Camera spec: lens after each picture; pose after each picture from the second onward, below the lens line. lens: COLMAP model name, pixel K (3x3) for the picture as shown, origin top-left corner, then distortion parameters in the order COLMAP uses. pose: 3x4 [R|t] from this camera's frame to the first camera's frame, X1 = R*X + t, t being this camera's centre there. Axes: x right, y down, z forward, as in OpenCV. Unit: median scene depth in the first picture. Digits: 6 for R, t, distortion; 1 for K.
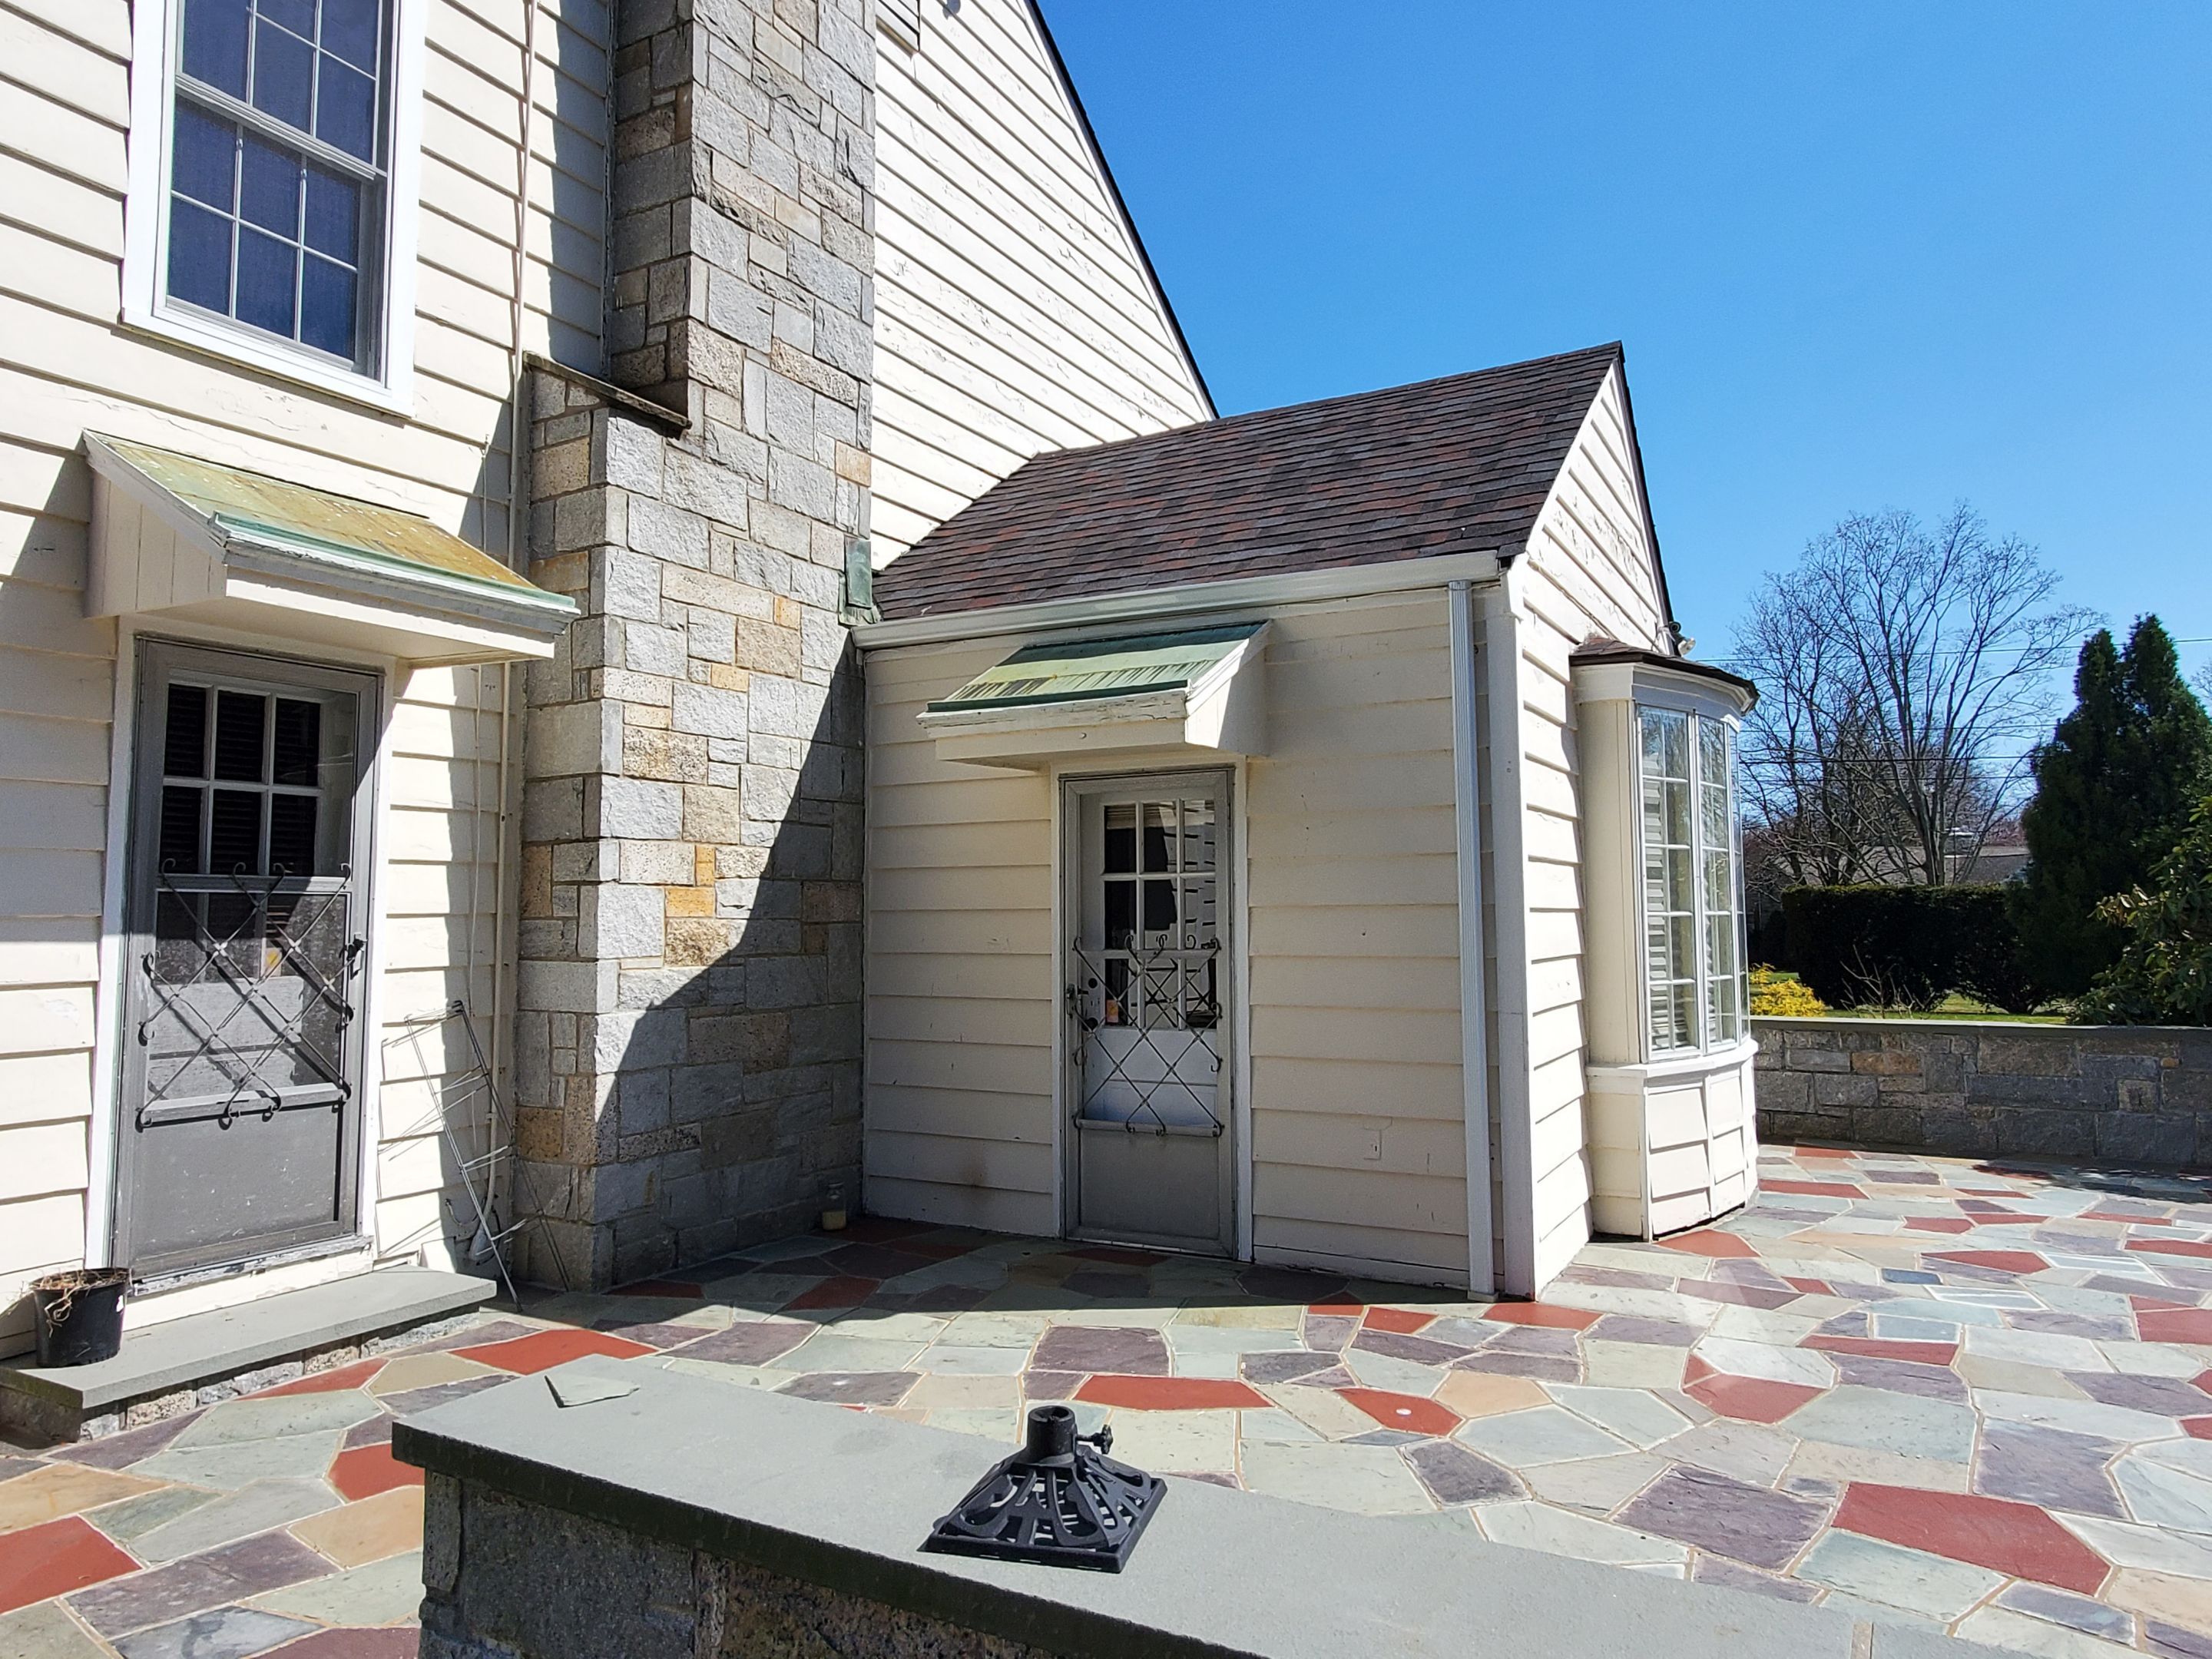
lens RADIAL K [[1396.3, 0, 1099.0], [0, 1396.3, 834.4], [0, 0, 1]] dist [-0.010028, 0.001094]
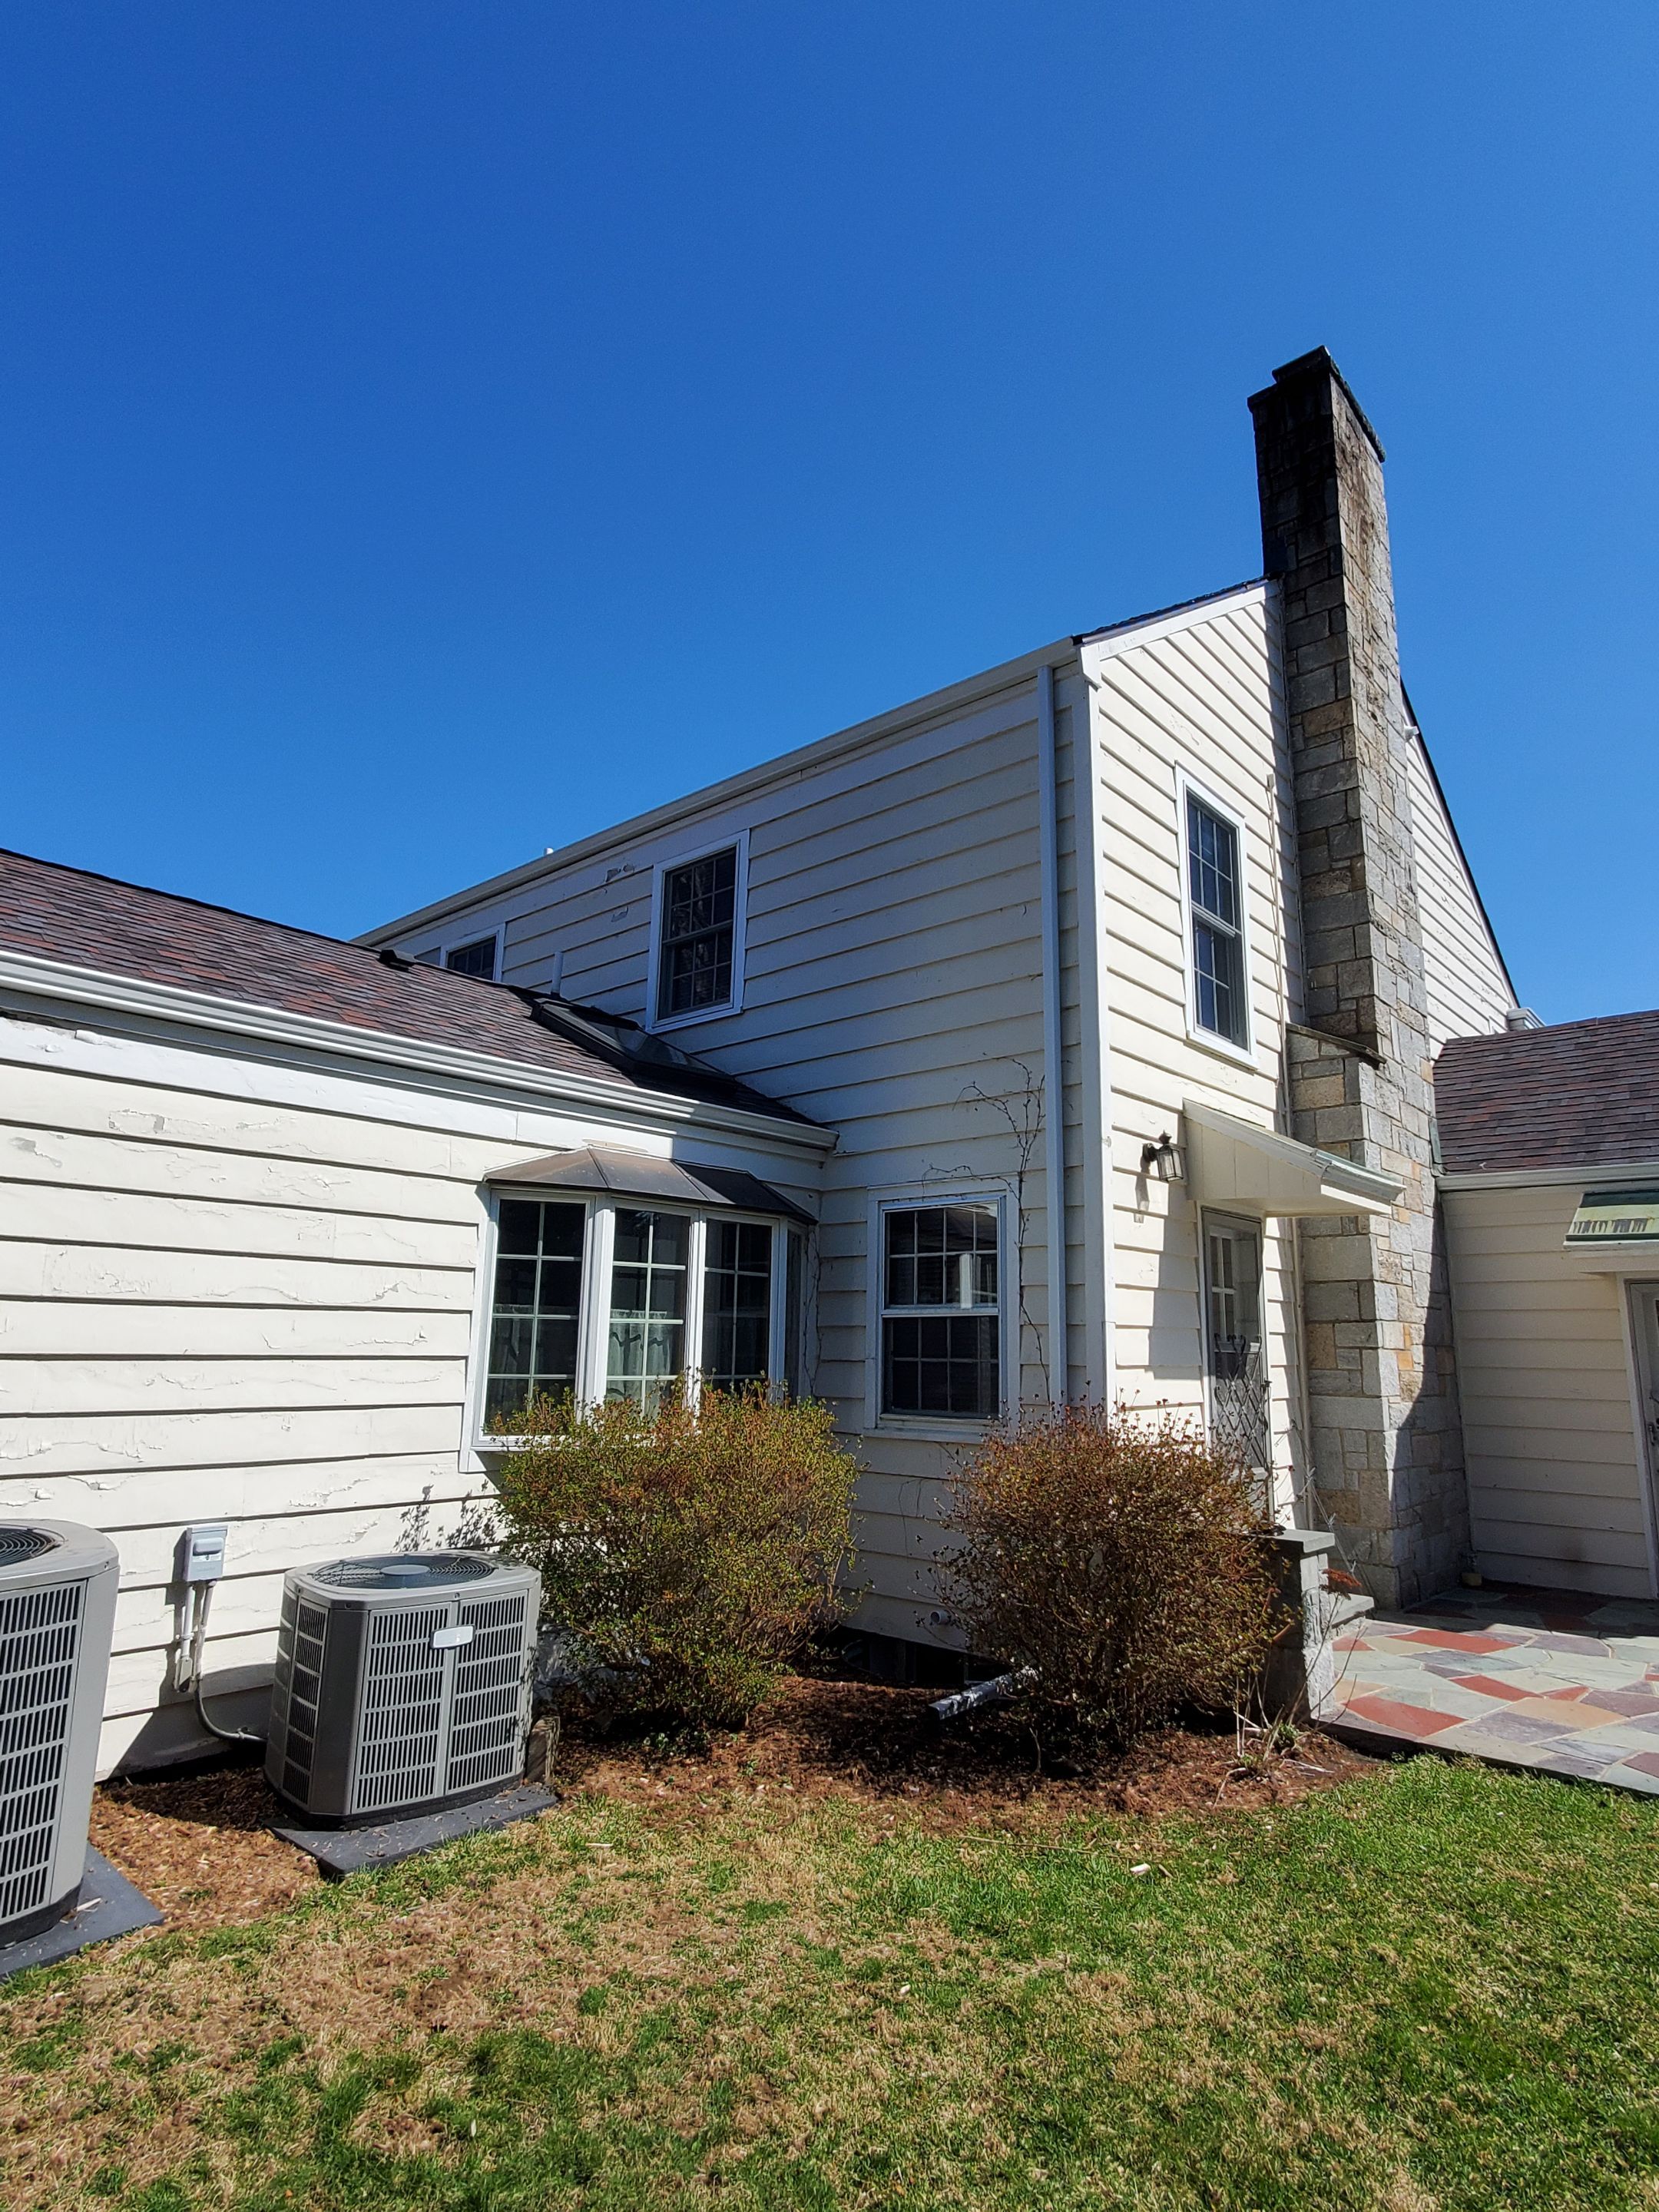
lens RADIAL K [[1214.8, 0, 840.8], [0, 1214.8, 1105.1], [0, 0, 1]] dist [-0.003540, 0.010265]
pose [[0.982739, -0.014434, -0.184434, -0.646547], [-0.011700, 0.990106, -0.139832, -0.036996], [0.184627, 0.139576, 0.972847, -0.483610]]
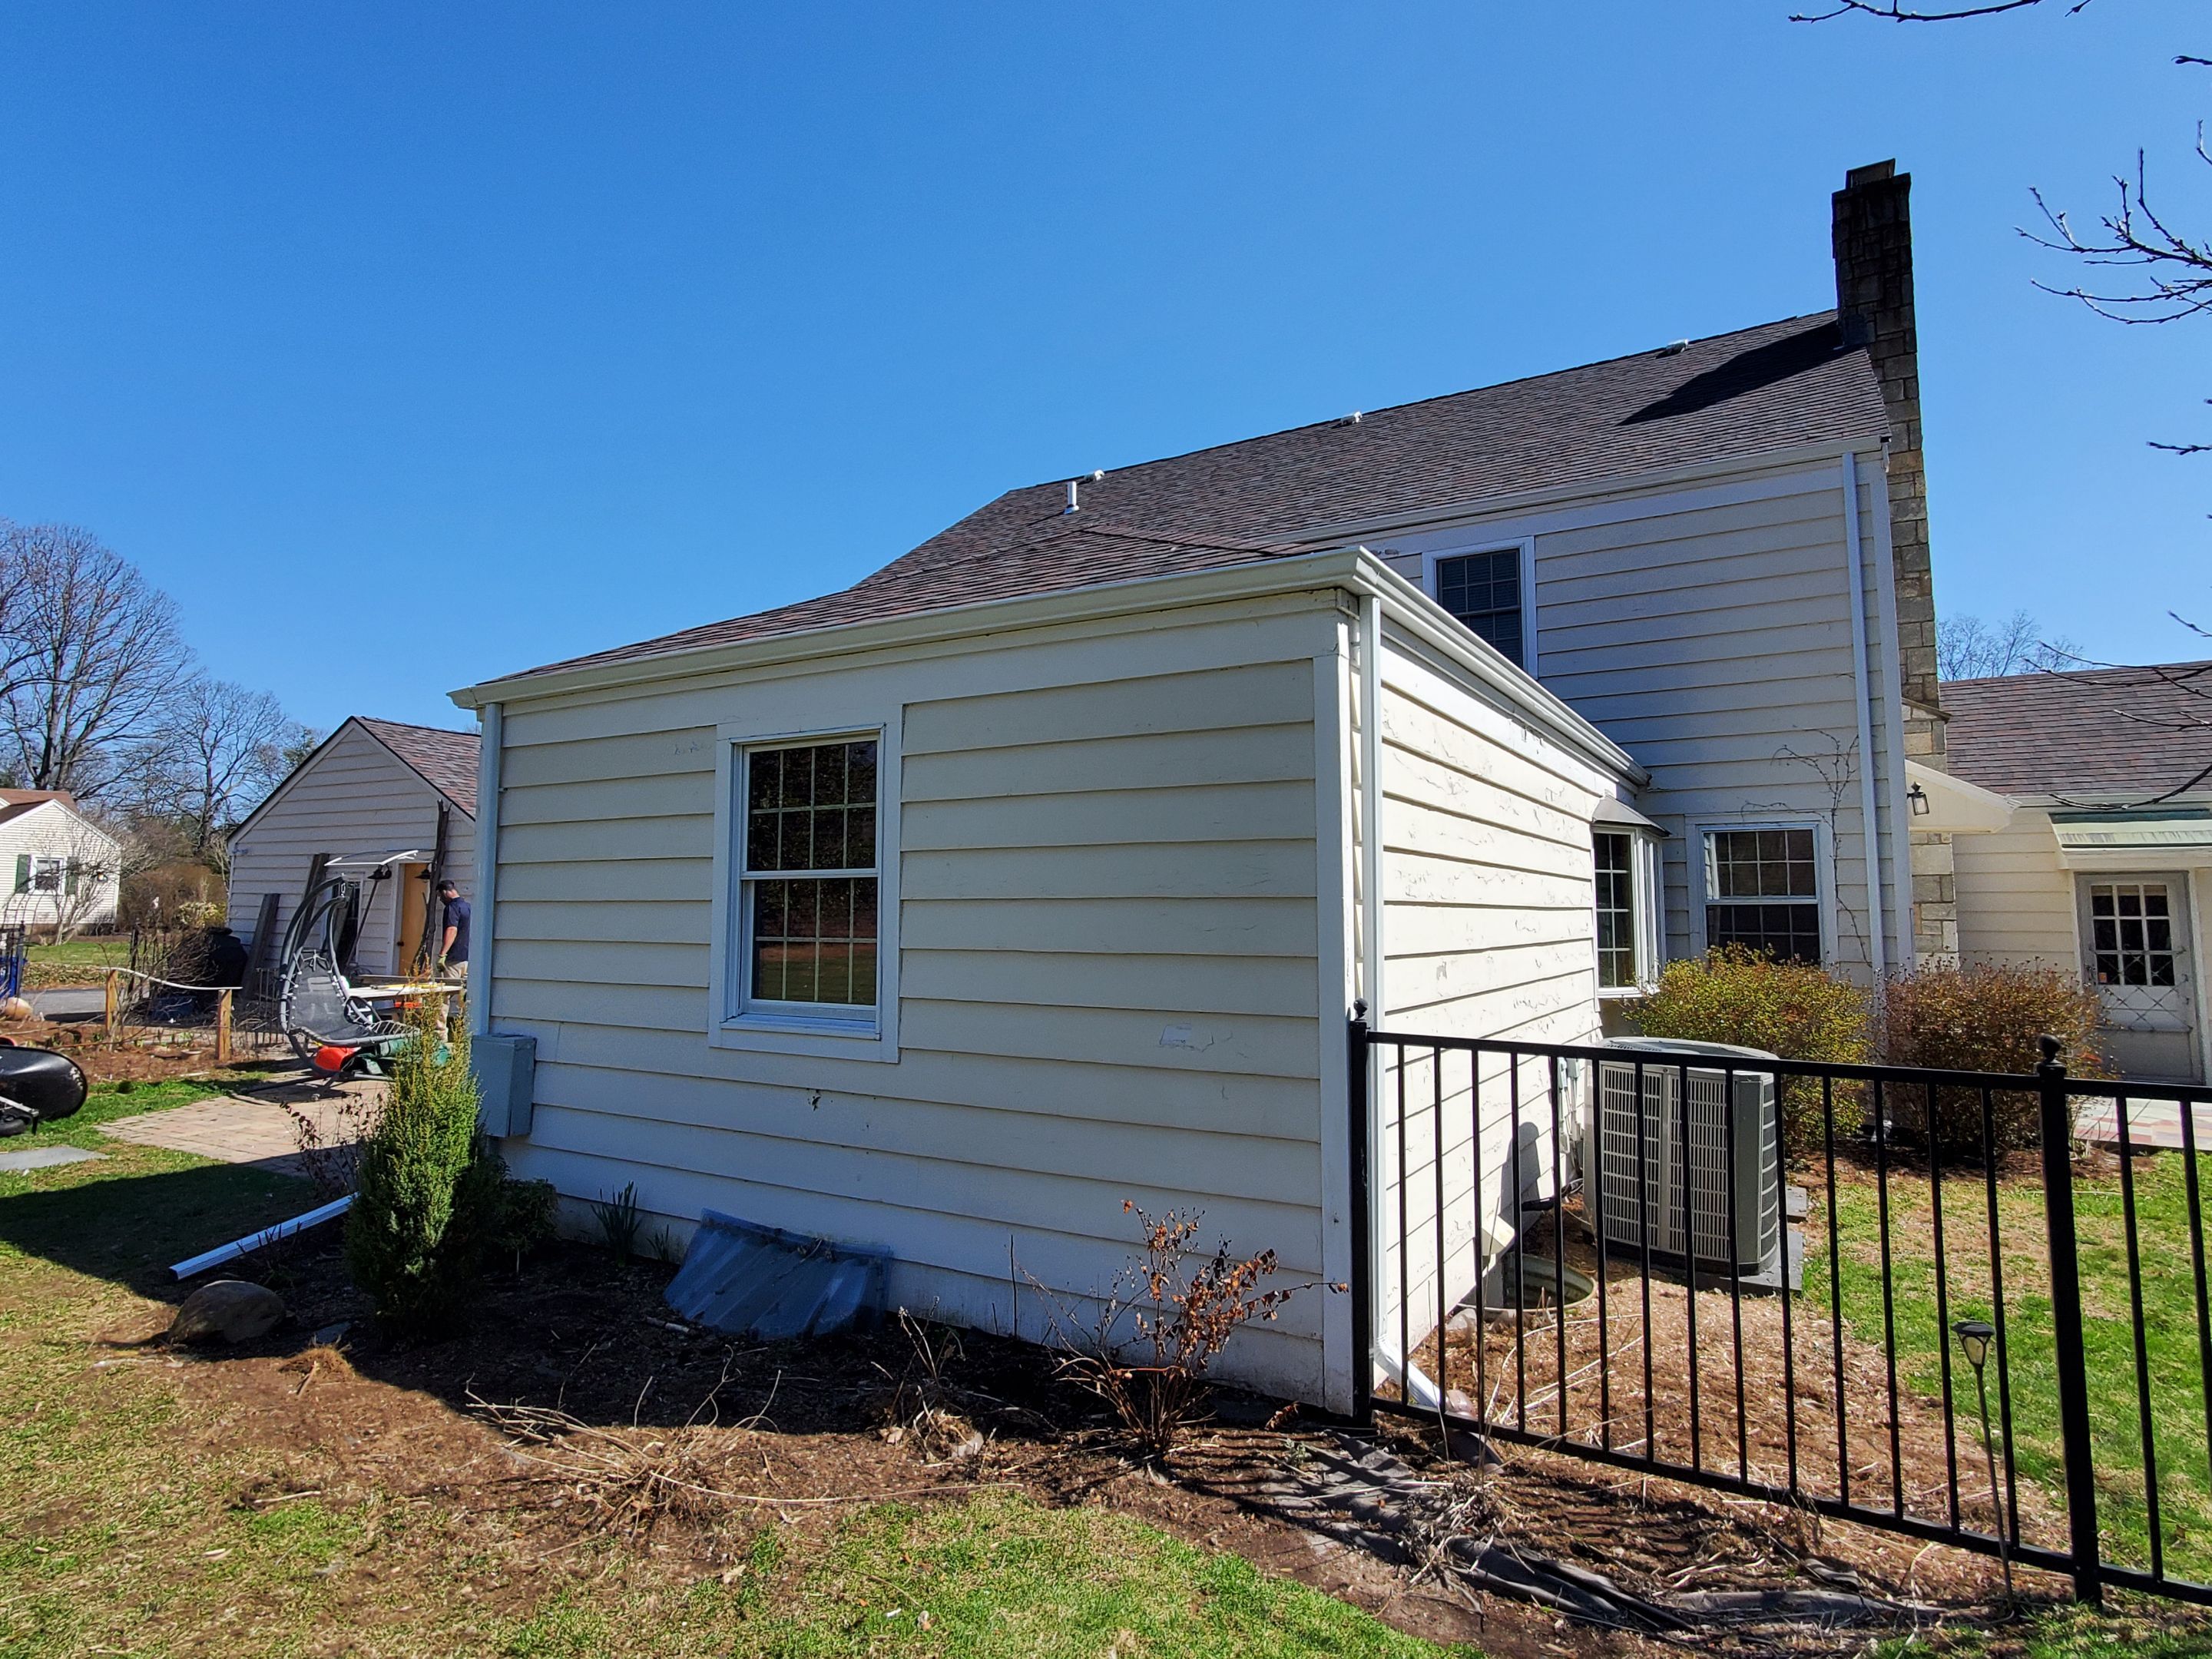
lens RADIAL K [[1214.8, 0, 1099.3], [0, 1214.8, 809.8], [0, 0, 1]] dist [-0.003540, 0.010265]
pose [[0.999919, 0.006585, -0.010924, -1.654293], [-0.006938, 0.999445, -0.032575, -0.070555], [0.010703, 0.032648, 0.999410, -1.018879]]
